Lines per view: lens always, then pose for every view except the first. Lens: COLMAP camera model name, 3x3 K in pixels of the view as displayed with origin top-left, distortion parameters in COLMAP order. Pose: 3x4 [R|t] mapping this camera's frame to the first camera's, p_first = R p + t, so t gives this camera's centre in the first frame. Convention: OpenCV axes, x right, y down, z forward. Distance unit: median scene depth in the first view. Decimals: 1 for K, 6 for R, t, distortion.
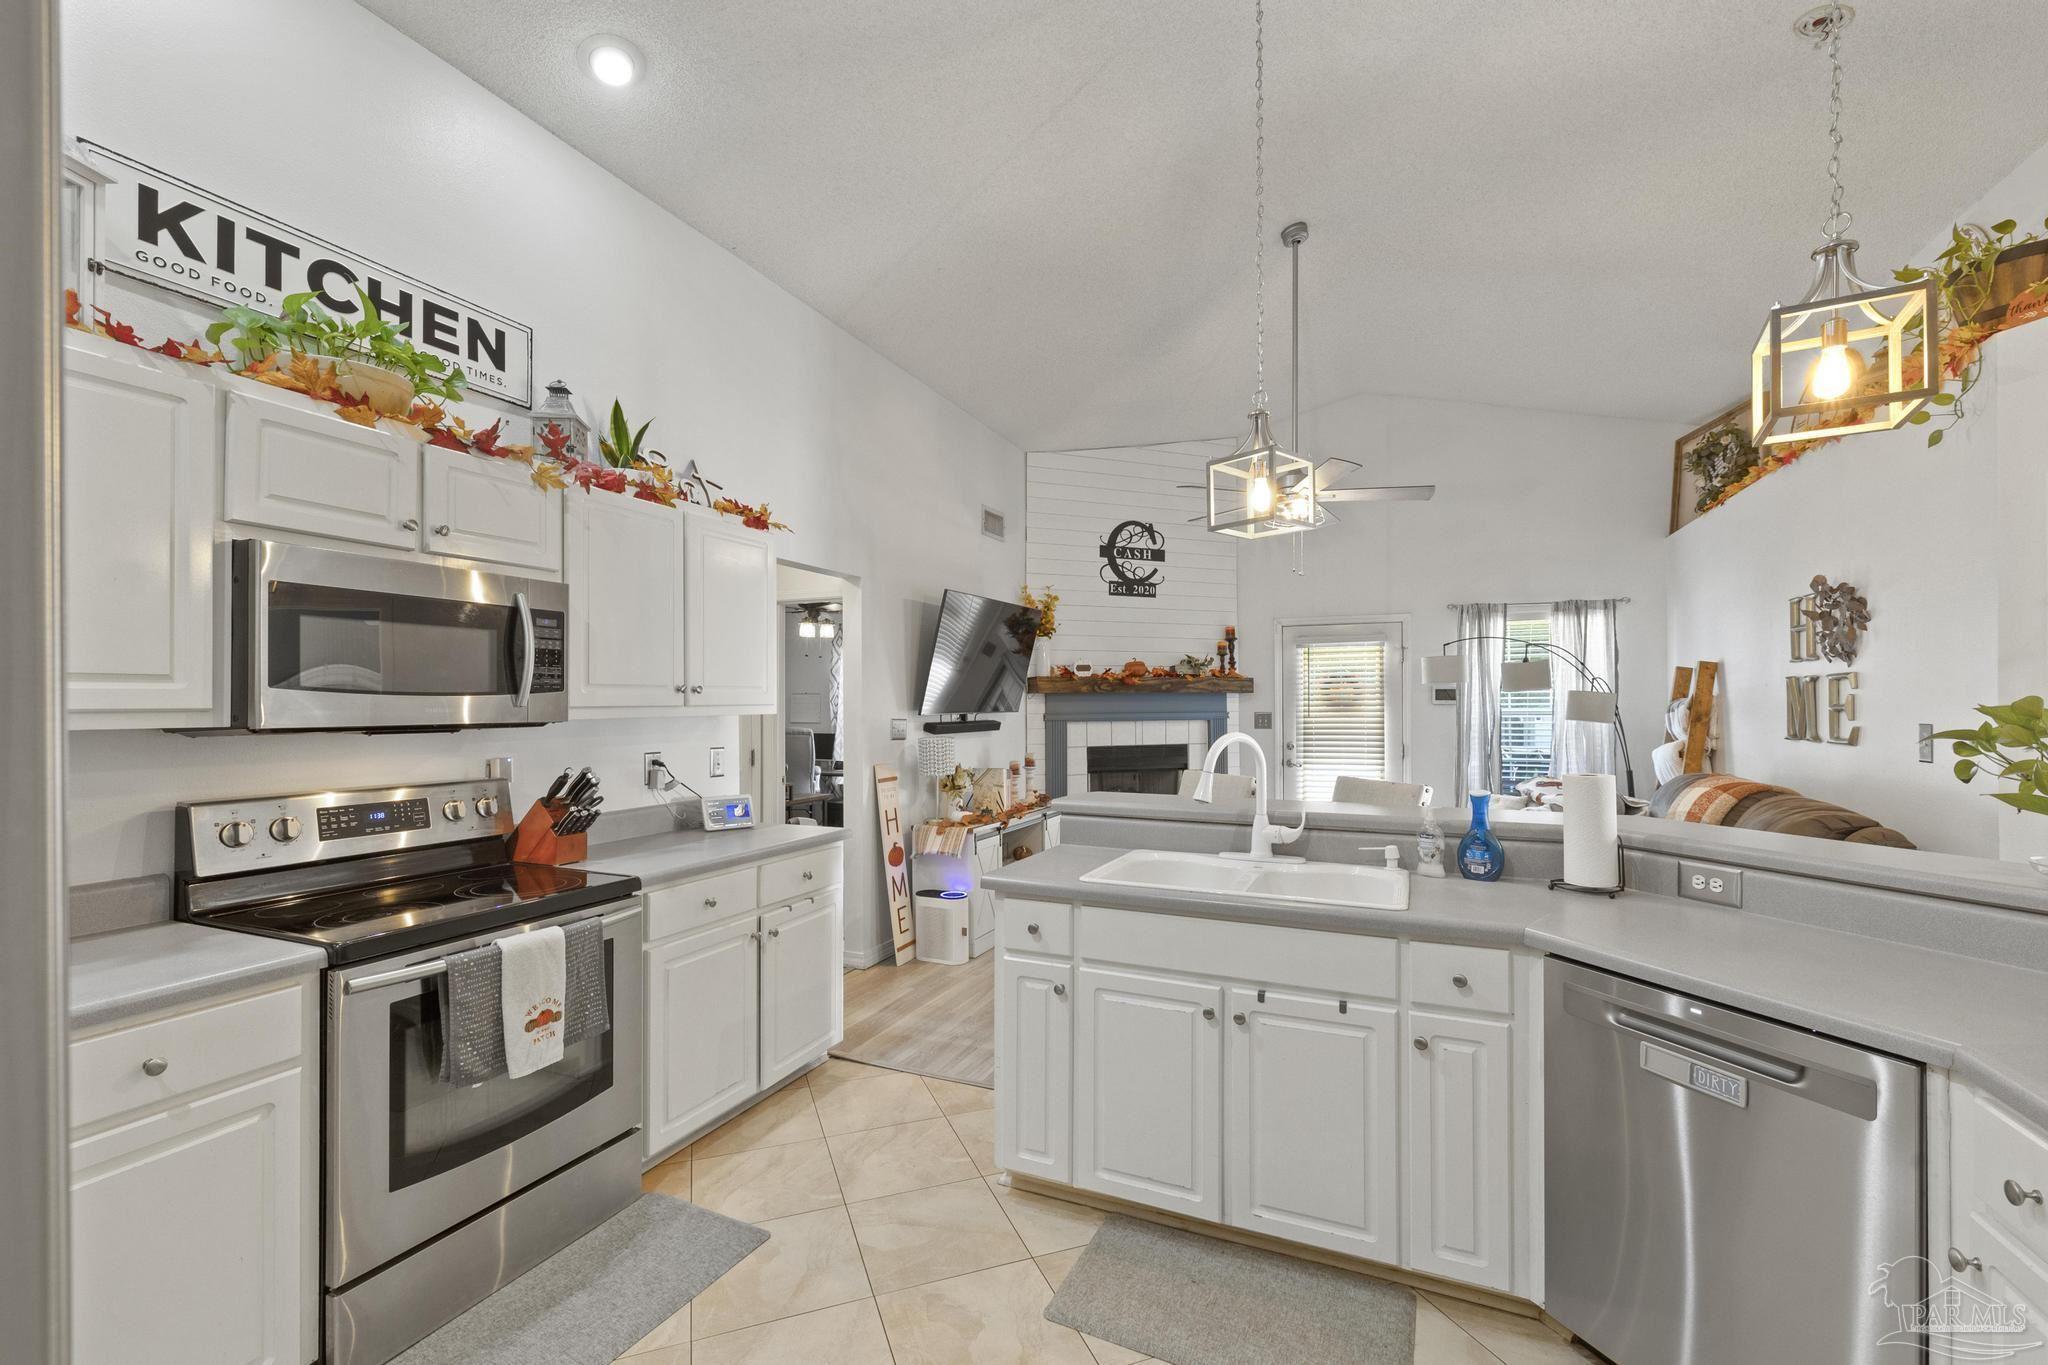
lens RADIAL K [[865.1, 0, 1024.3], [0, 865.1, 700.0], [0, 0, 1]] dist [0.001489, 0.000884]
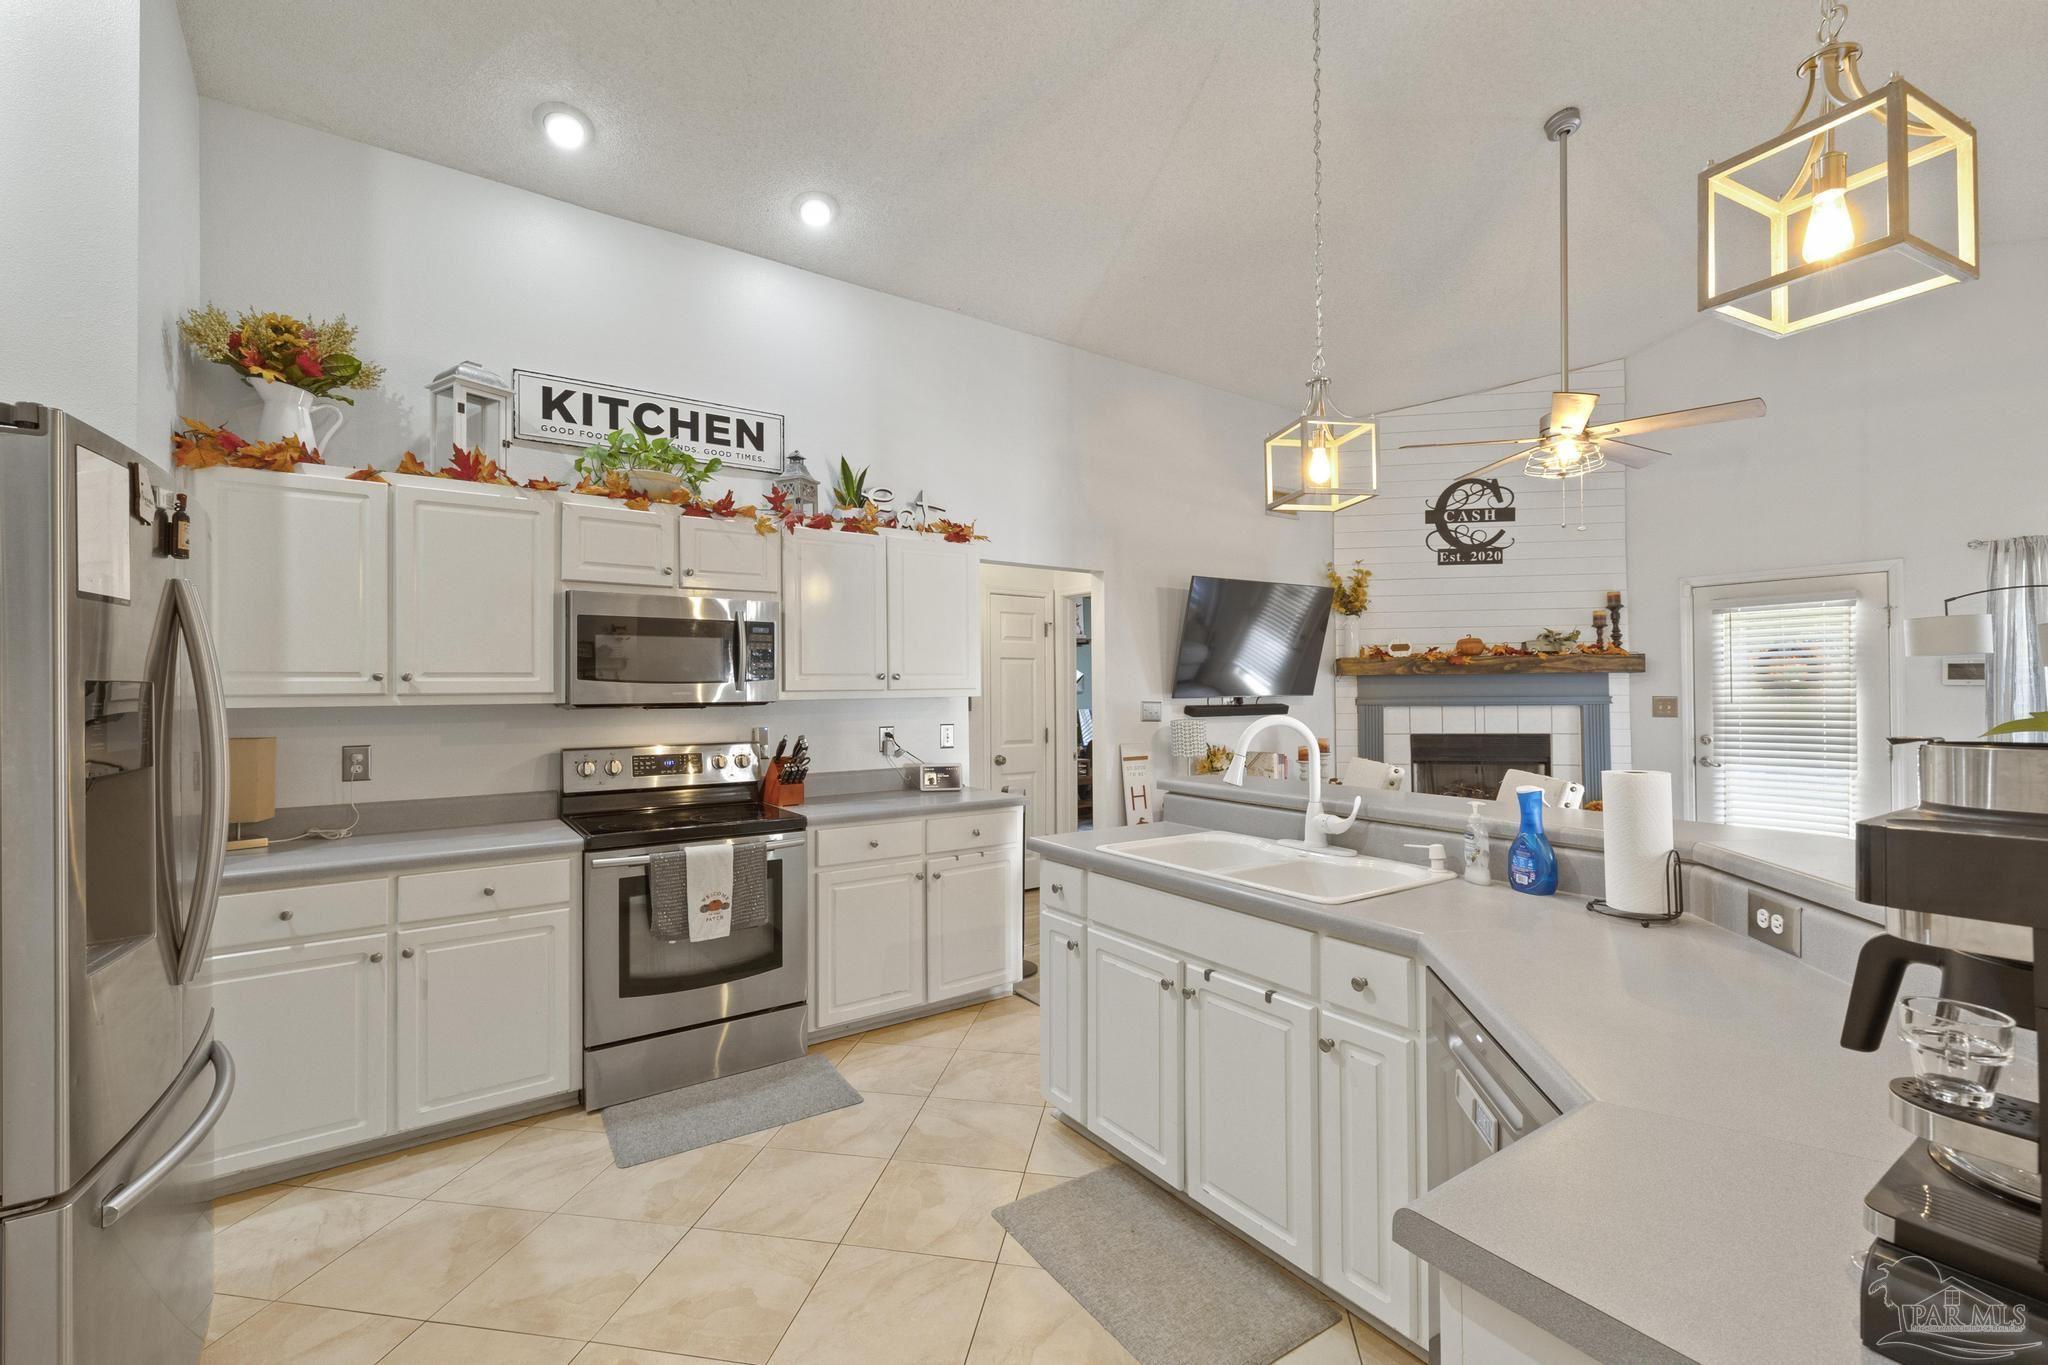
lens RADIAL K [[869.3, 0, 1016.3], [0, 869.3, 681.4], [0, 0, 1]] dist [0.001228, 0.000508]
pose [[0.855717, -0.008198, -0.517378, 0.455079], [0.006398, 0.999966, -0.005262, 0.002388], [0.517404, 0.001193, 0.855741, 0.009979]]
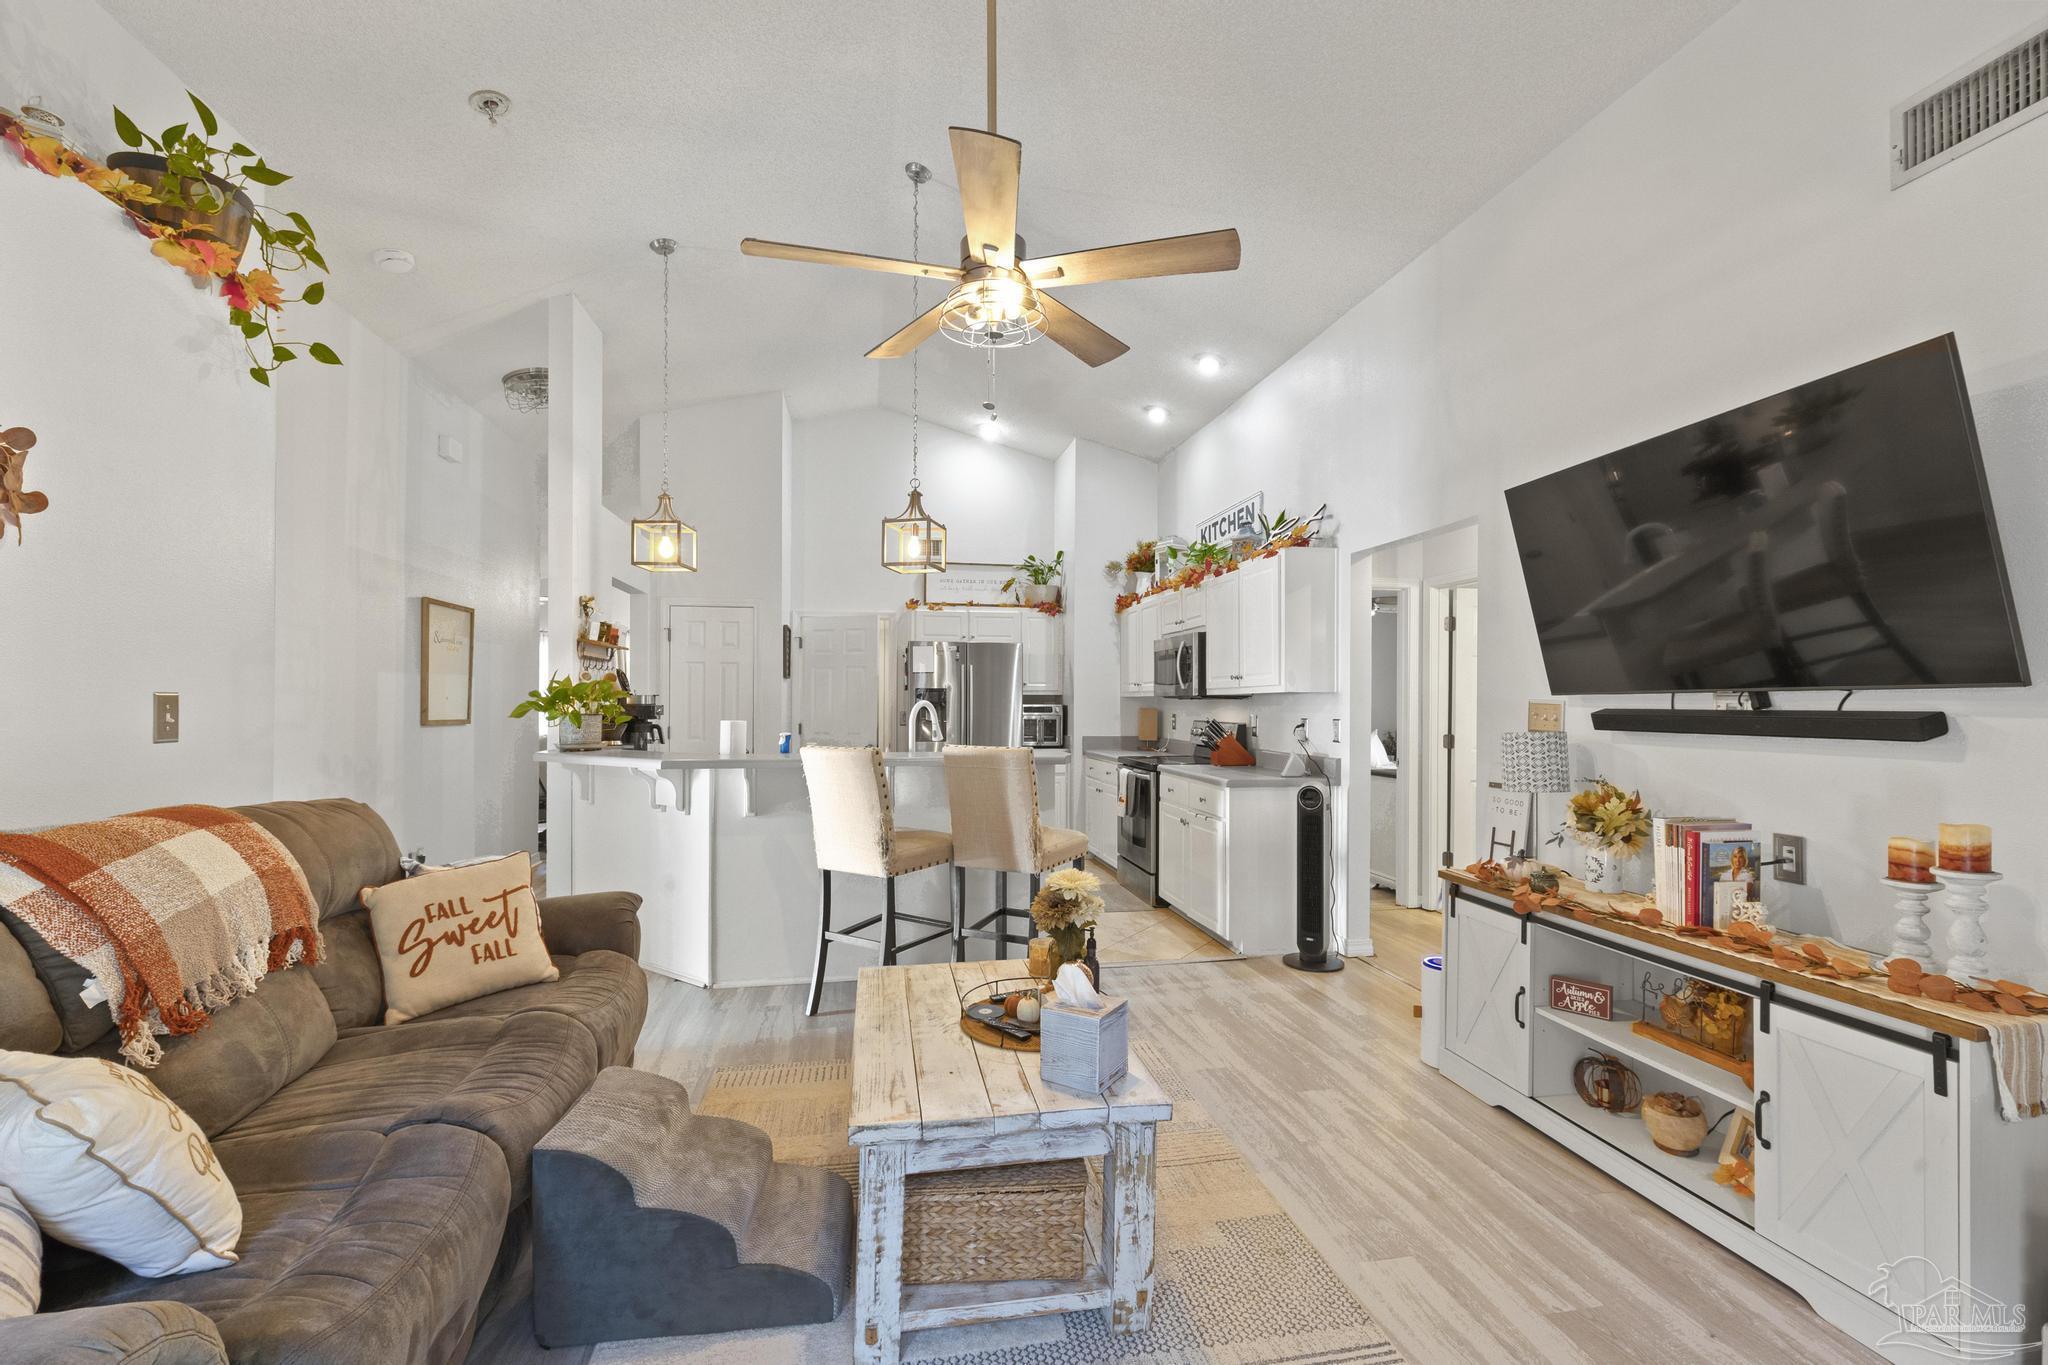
lens RADIAL K [[865.1, 0, 1024.3], [0, 865.1, 700.0], [0, 0, 1]] dist [0.001489, 0.000884]
pose [[-0.825219, 0.000957, -0.564811, 0.933505], [0.004870, 0.999973, -0.005421, 0.038649], [0.564791, -0.007224, -0.825202, 2.265658]]
